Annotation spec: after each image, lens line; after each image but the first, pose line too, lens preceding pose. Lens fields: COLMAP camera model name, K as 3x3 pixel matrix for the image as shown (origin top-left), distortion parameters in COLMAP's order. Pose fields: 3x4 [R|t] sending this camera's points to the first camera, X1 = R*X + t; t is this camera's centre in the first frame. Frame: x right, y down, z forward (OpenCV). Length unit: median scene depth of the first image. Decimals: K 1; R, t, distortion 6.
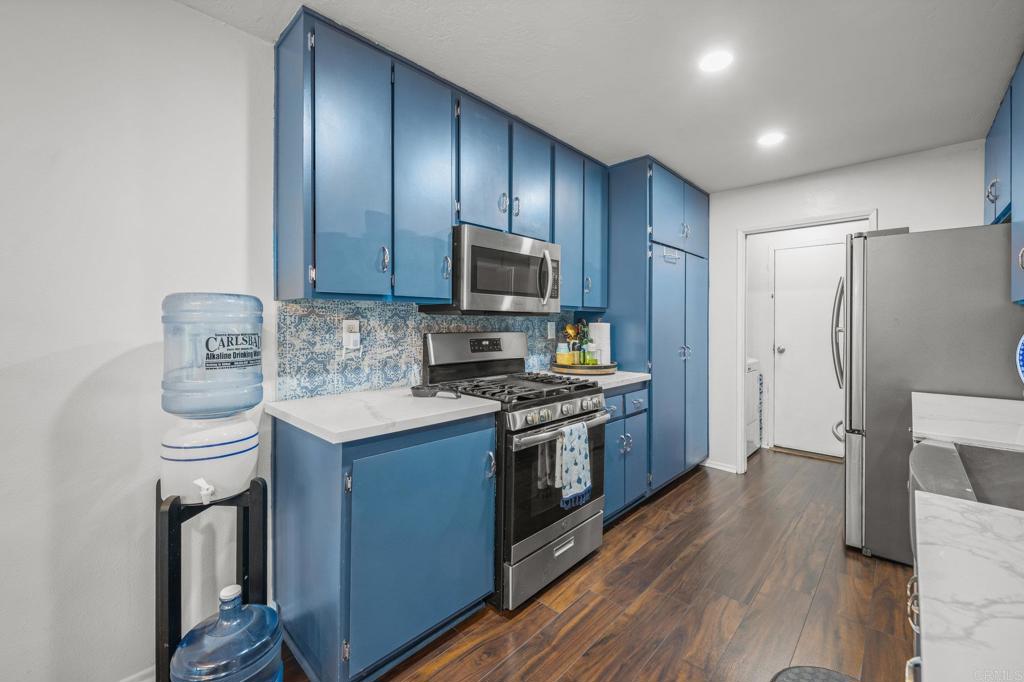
lens RADIAL K [[413.9, 0, 502.0], [0, 413.9, 322.2], [0, 0, 1]] dist [-0.000520, -0.000290]
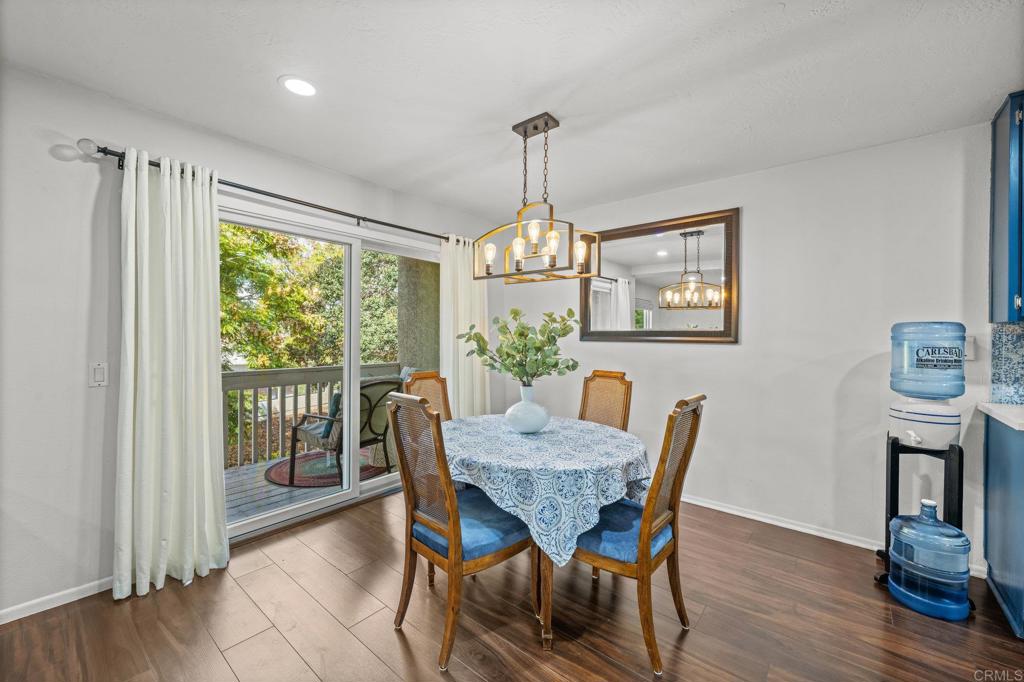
lens RADIAL K [[413.9, 0, 507.5], [0, 413.9, 340.8], [0, 0, 1]] dist [-0.000520, -0.000290]
pose [[0.076630, 0.009846, -0.997011, 0.490967], [-0.005368, 0.999941, 0.009463, -0.001443], [0.997045, 0.004627, 0.076679, -0.464834]]
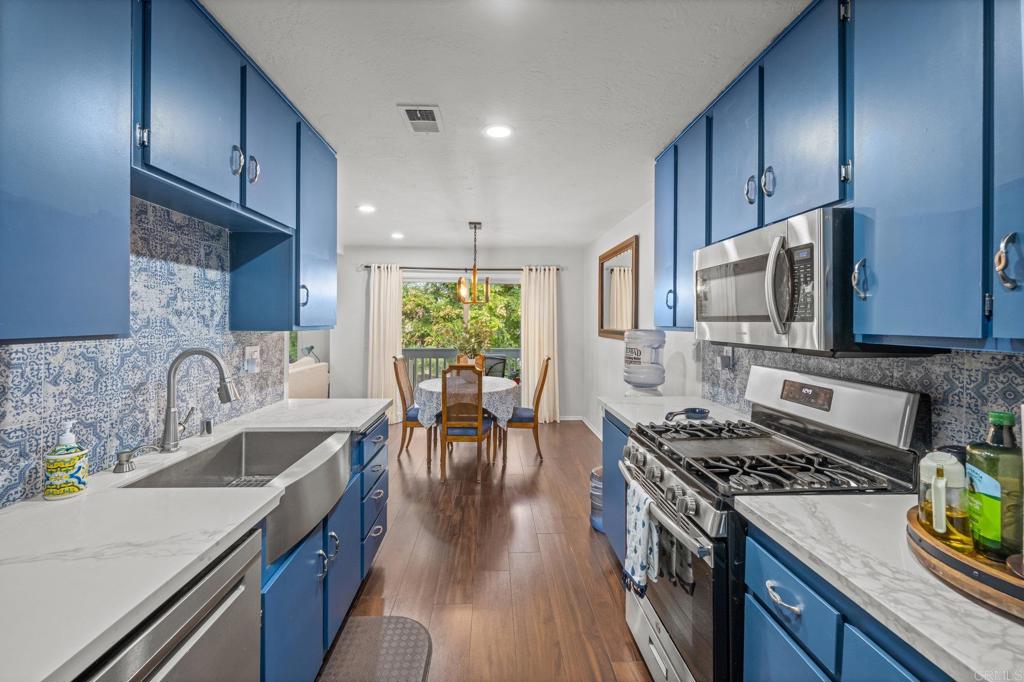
lens RADIAL K [[425.8, 0, 504.4], [0, 425.8, 325.2], [0, 0, 1]] dist [-0.012878, -0.000237]
pose [[-0.685284, 0.001117, -0.728275, 0.871892], [-0.006102, 0.999955, 0.007276, -0.063681], [0.728251, 0.009431, -0.685246, 1.248549]]
